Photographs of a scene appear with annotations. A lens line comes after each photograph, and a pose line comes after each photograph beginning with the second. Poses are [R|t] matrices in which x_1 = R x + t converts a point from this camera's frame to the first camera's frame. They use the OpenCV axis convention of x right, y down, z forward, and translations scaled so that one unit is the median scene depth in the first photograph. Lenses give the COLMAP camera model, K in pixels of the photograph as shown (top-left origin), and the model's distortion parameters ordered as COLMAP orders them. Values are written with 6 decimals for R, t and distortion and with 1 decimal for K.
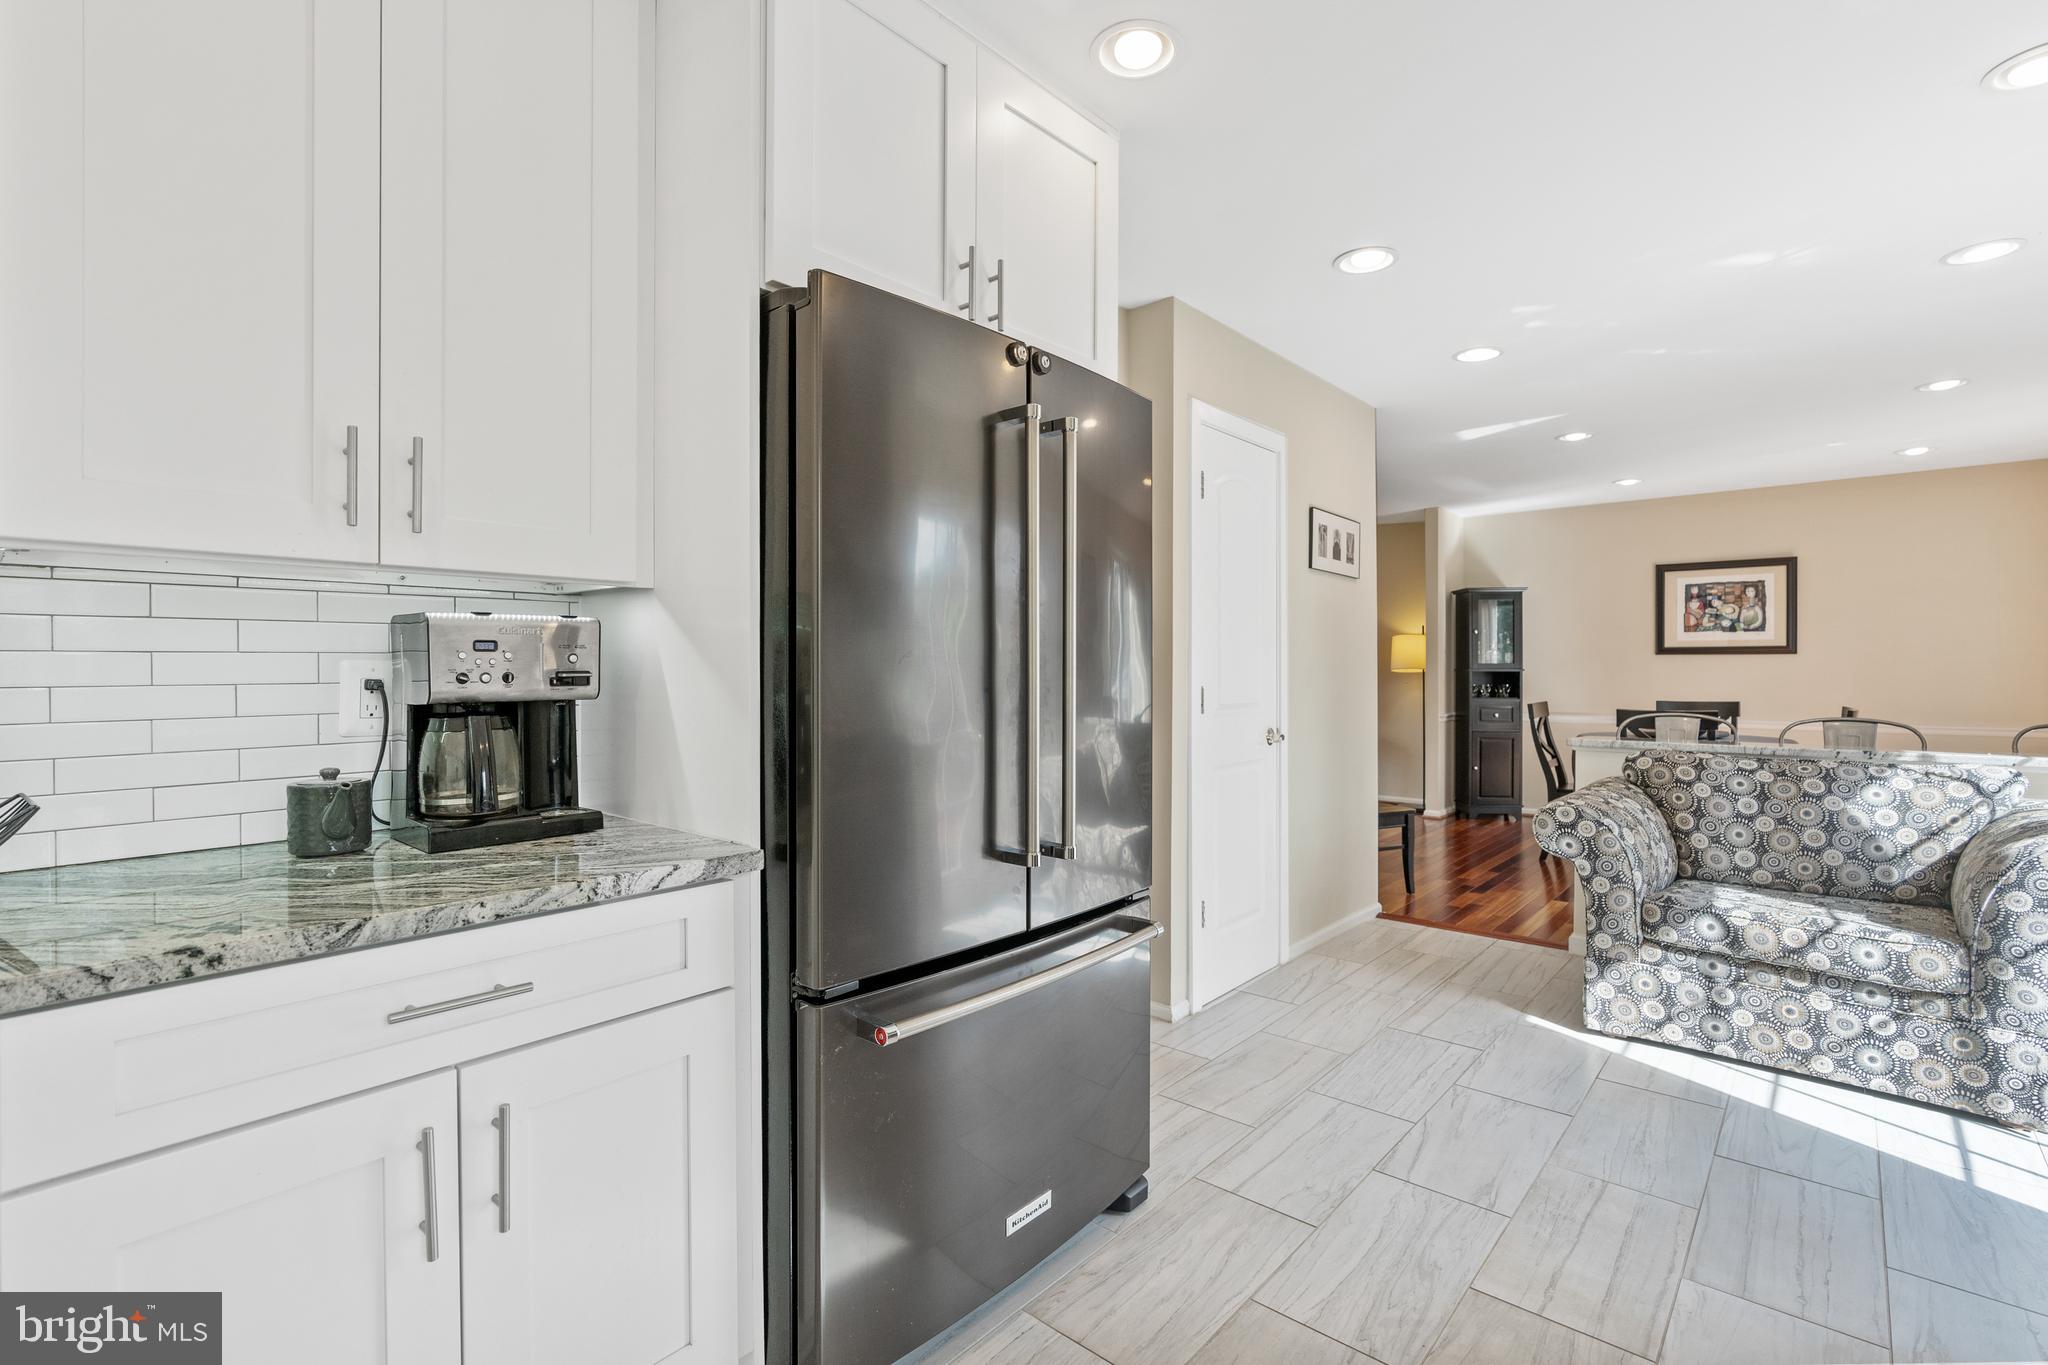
lens RADIAL K [[934.0, 0, 1032.5], [0, 934.0, 677.7], [0, 0, 1]] dist [-0.008305, 0.002843]
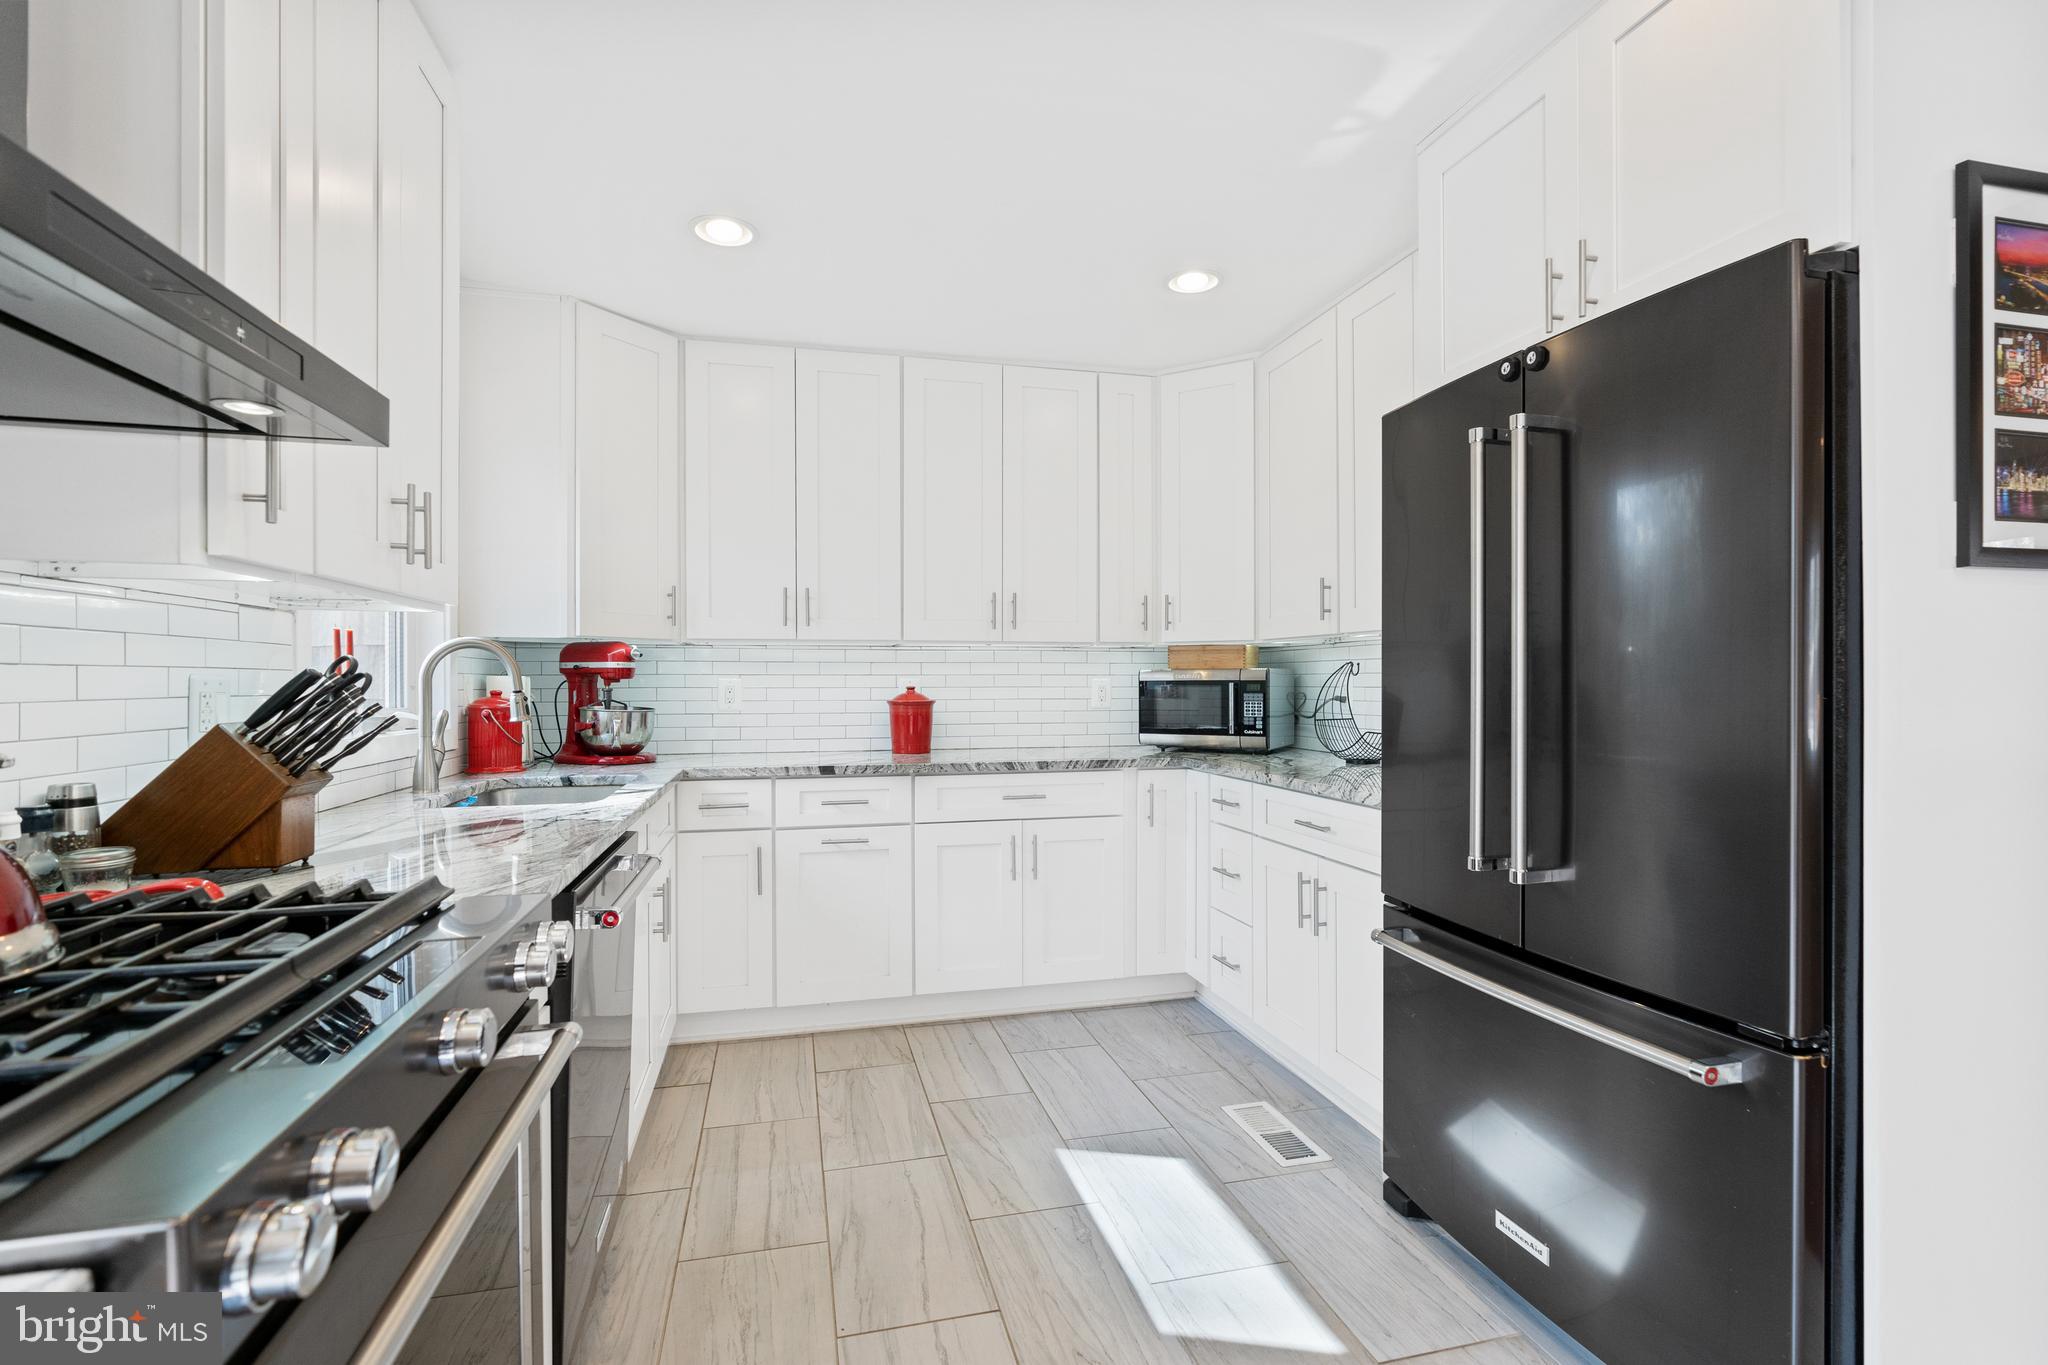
lens RADIAL K [[934.0, 0, 1028.1], [0, 934.0, 690.1], [0, 0, 1]] dist [-0.008305, 0.002843]
pose [[-0.577001, 0.005386, -0.816726, 1.436573], [-0.000795, 0.999974, 0.007156, -0.004810], [0.816743, 0.004779, -0.576982, 1.506563]]
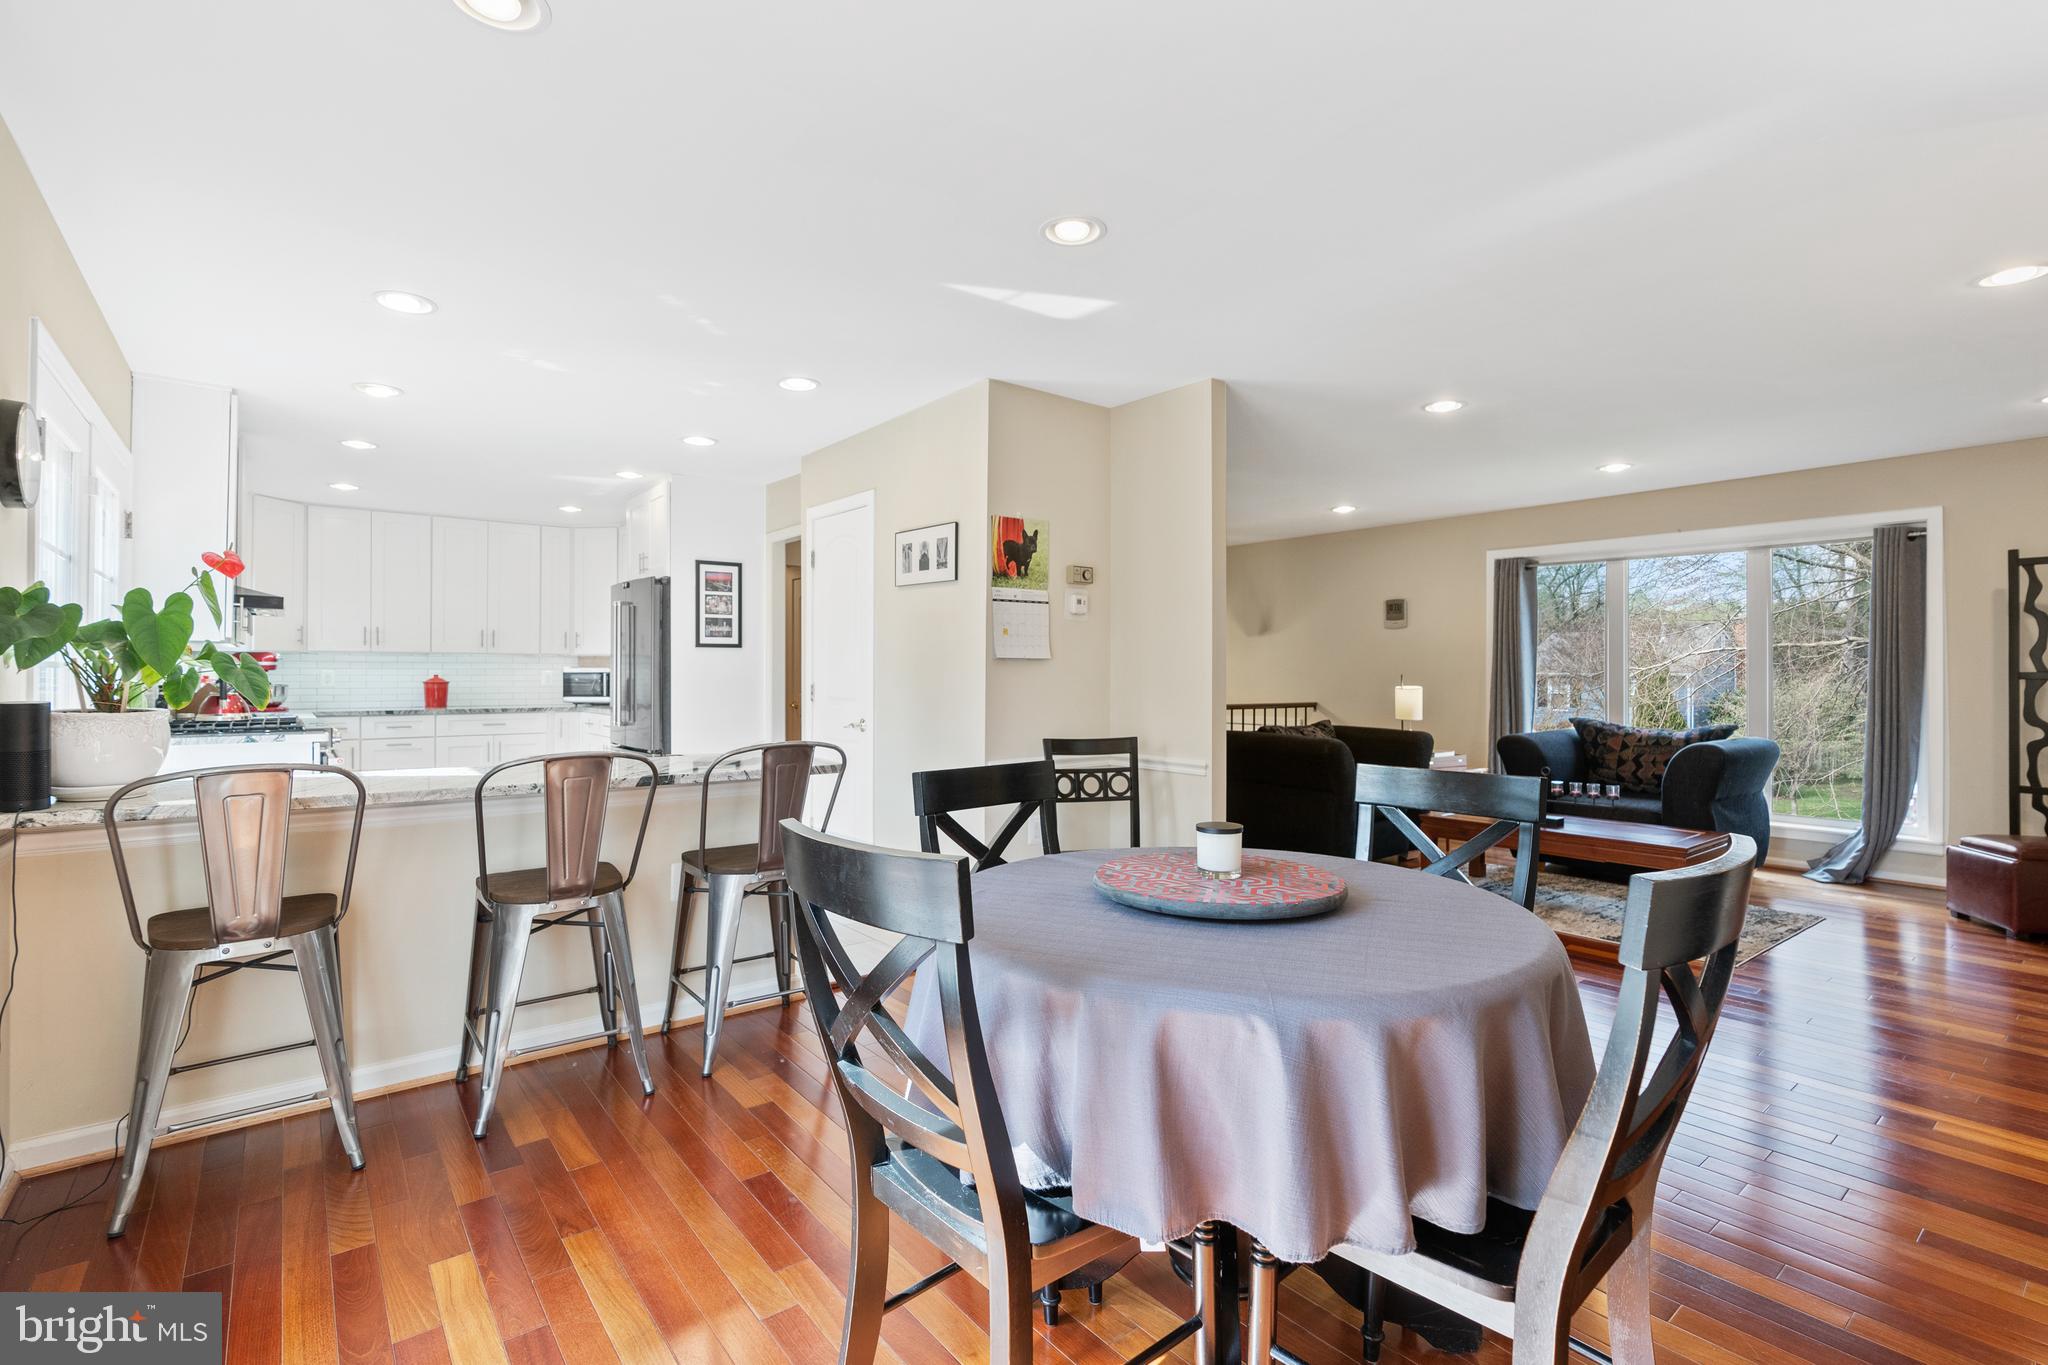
lens RADIAL K [[934.0, 0, 1027.9], [0, 934.0, 676.0], [0, 0, 1]] dist [-0.008305, 0.002843]
pose [[-0.192261, -0.000892, -0.981343, 2.456978], [-0.002231, 0.999997, -0.000472, -0.000080], [0.981341, 0.002099, -0.192263, 2.504160]]
